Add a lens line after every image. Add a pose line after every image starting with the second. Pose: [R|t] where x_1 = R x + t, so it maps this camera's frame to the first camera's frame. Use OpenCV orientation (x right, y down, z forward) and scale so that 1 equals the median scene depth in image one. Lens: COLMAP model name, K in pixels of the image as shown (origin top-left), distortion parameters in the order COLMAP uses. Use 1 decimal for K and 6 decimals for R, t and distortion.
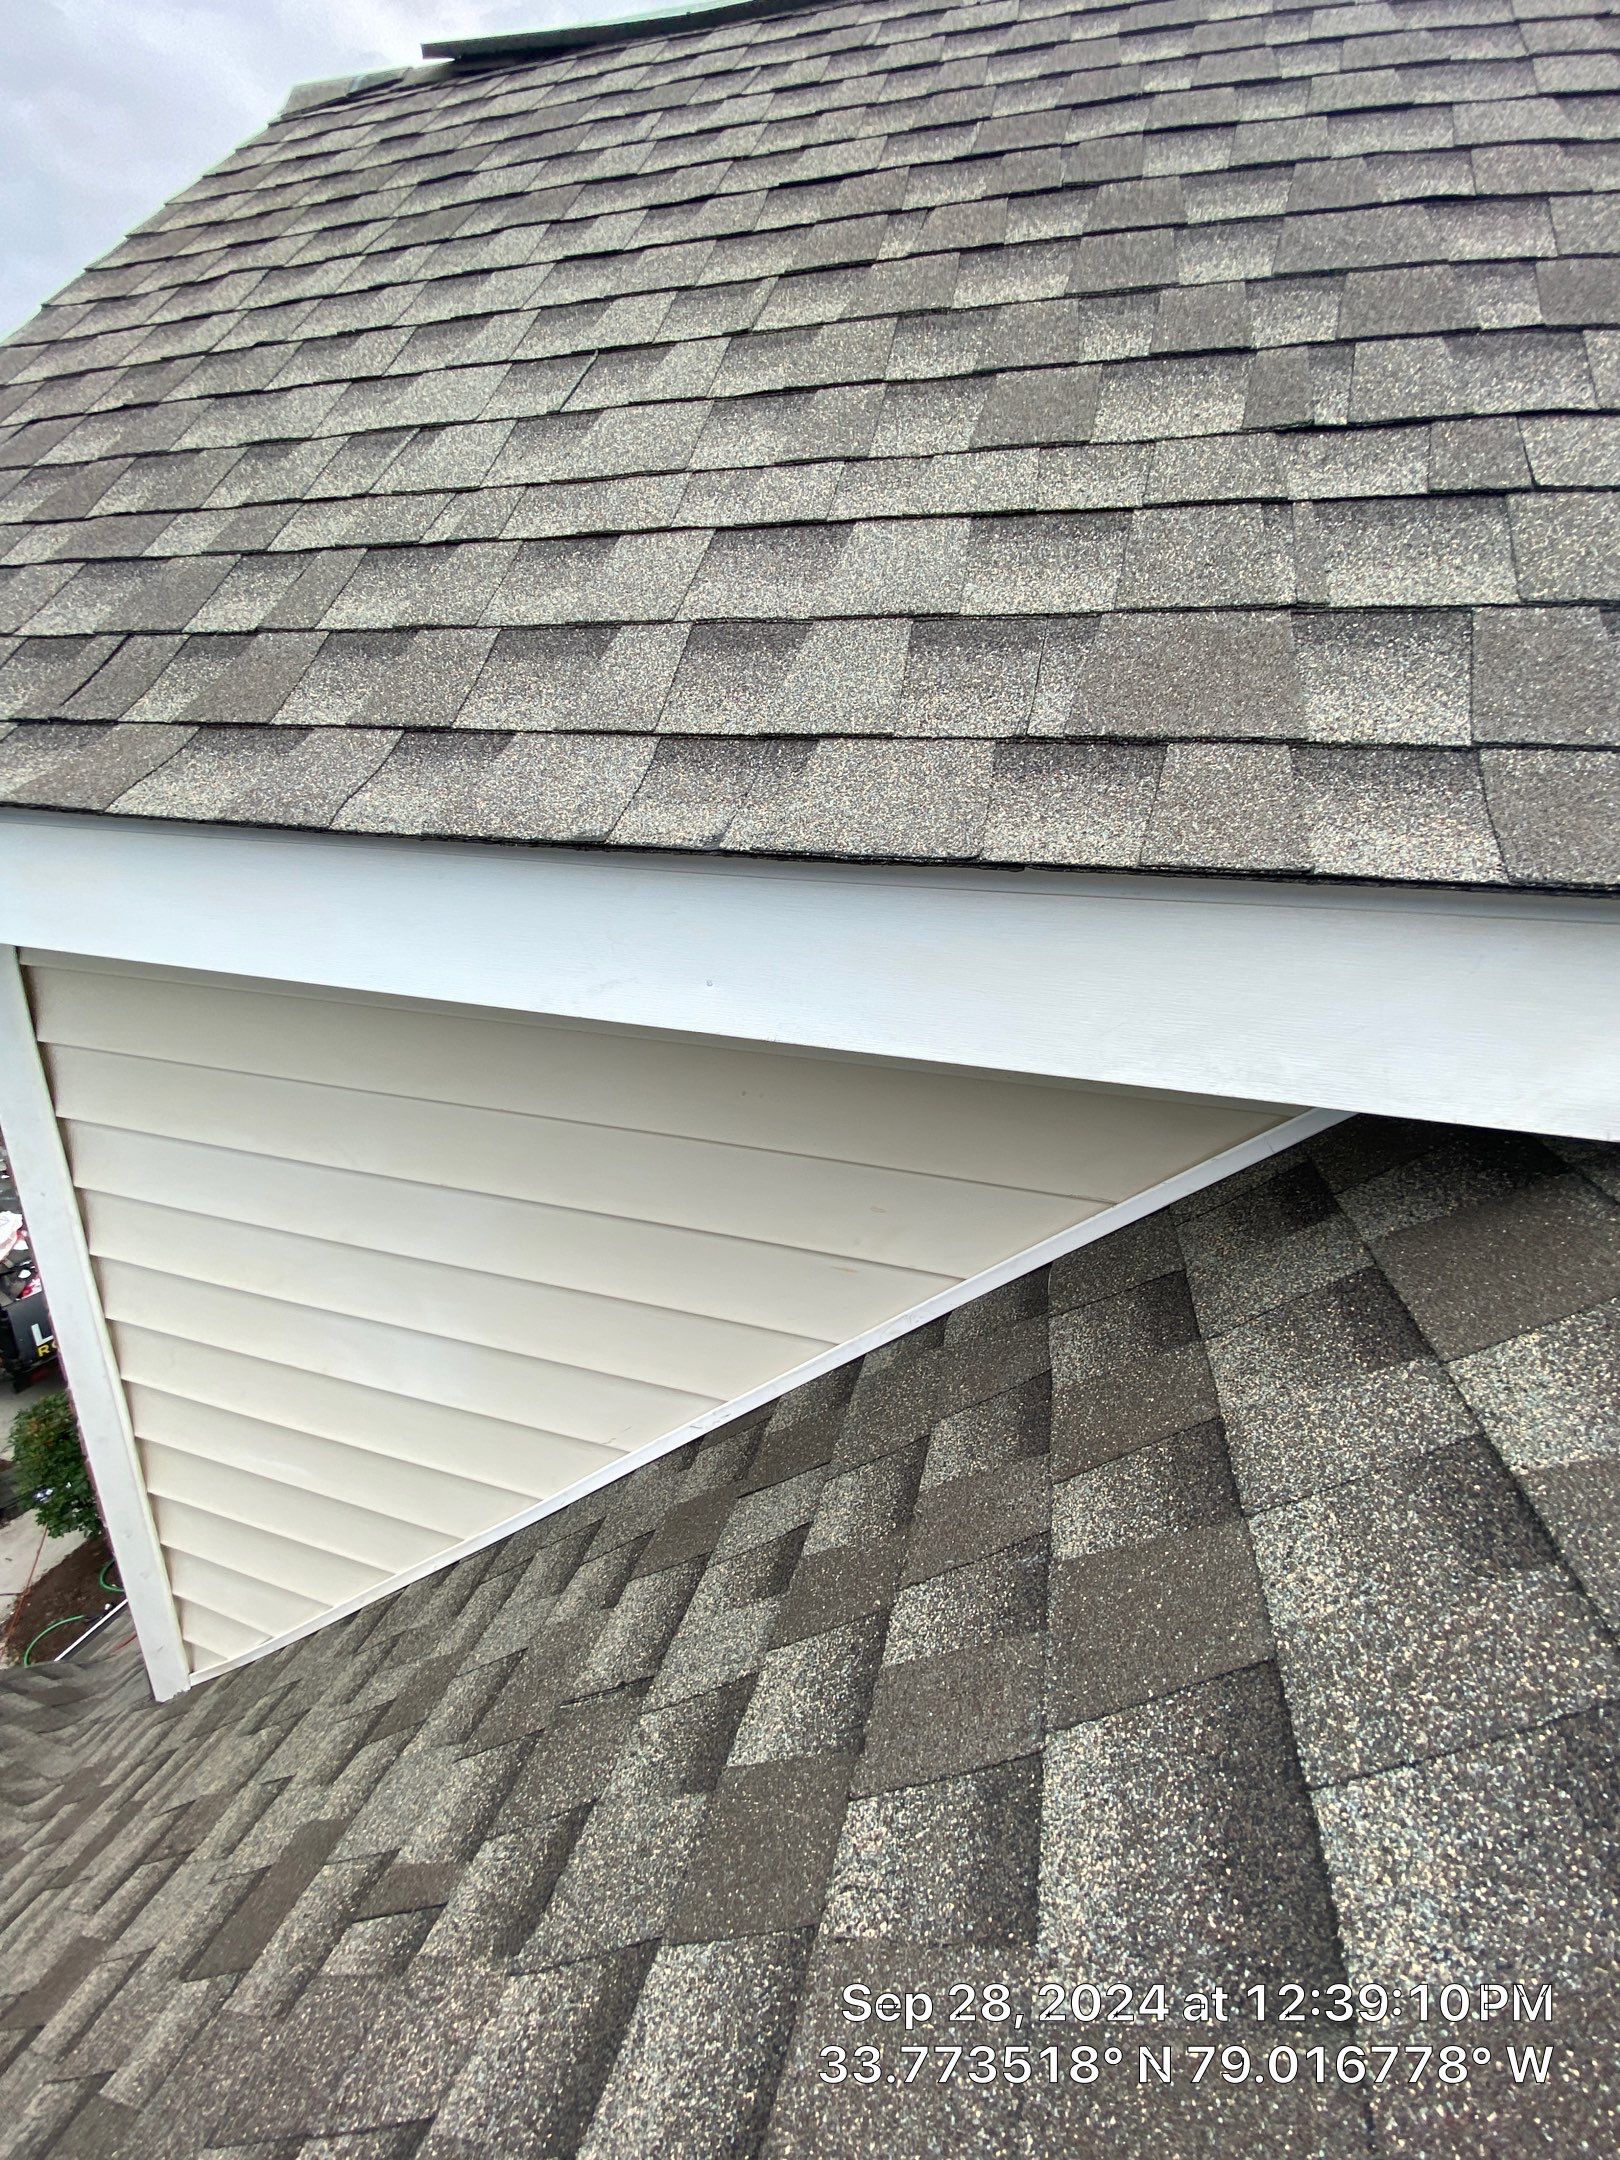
lens RADIAL K [[875.7, 0, 809.9], [0, 875.7, 1074.0], [0, 0, 1]] dist [0.010786, -0.016530]
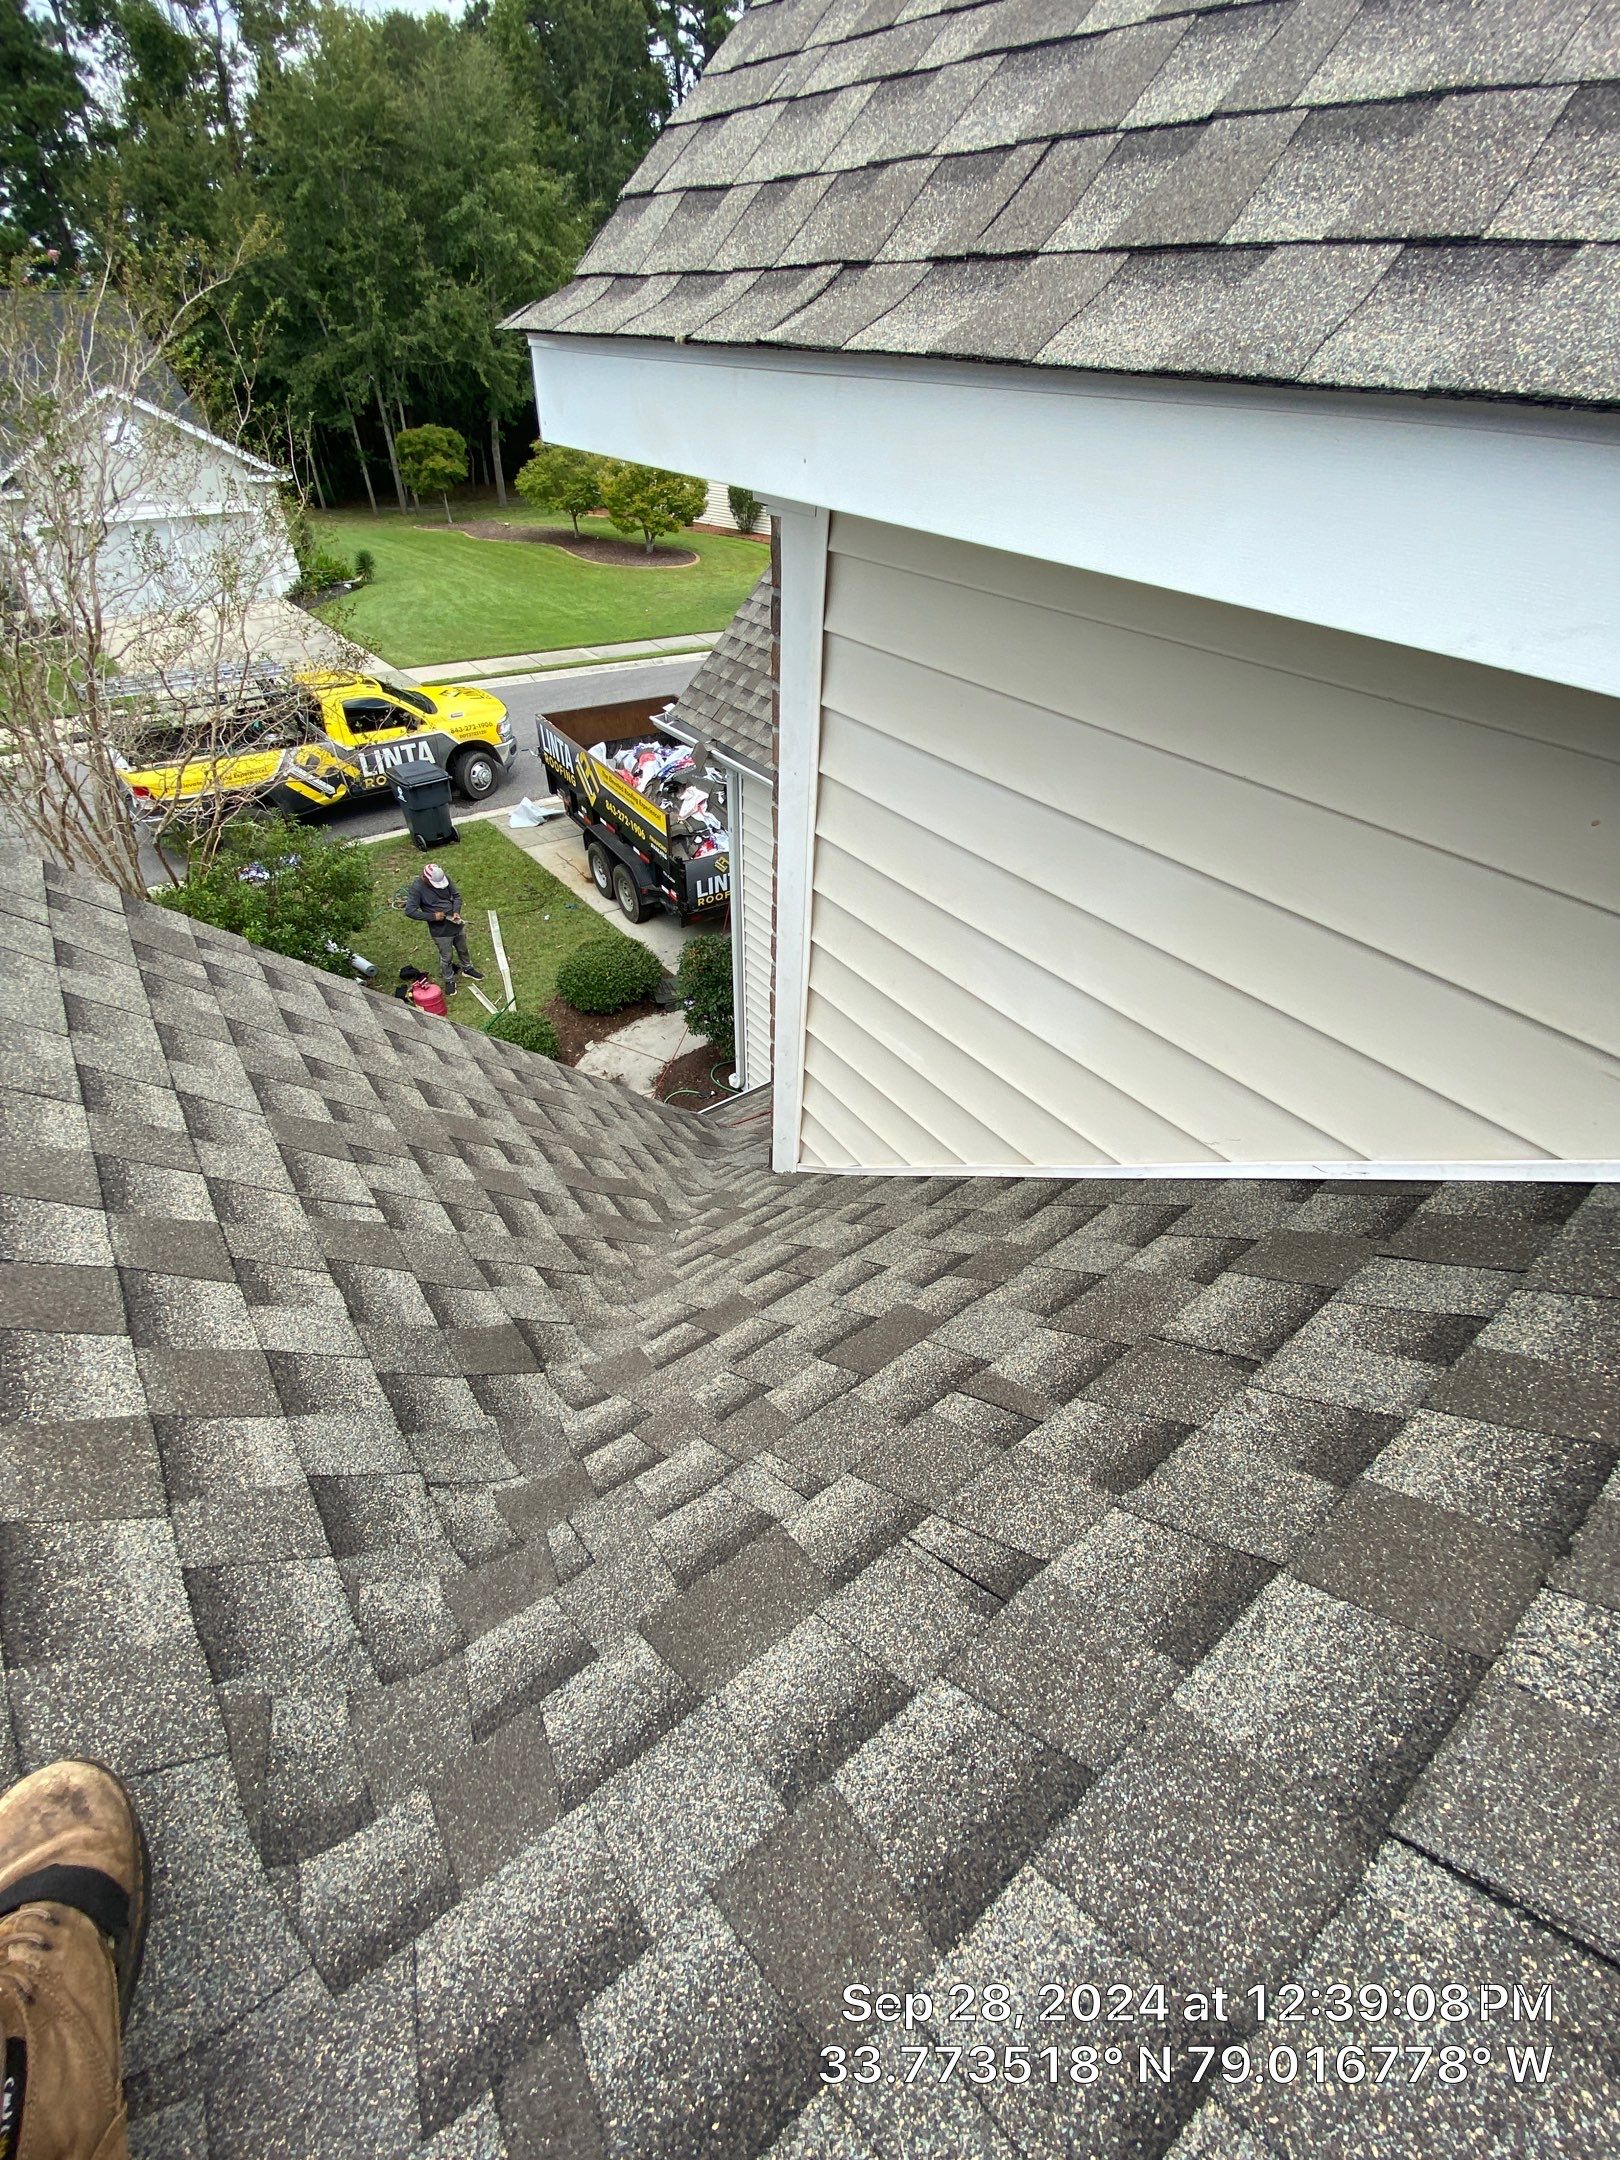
lens RADIAL K [[875.7, 0, 809.9], [0, 875.7, 1074.0], [0, 0, 1]] dist [0.010786, -0.016530]
pose [[0.796878, 0.372445, -0.475679, -0.230340], [-0.188208, 0.901227, 0.390344, 0.066690], [0.574076, -0.221530, 0.788265, -0.058726]]
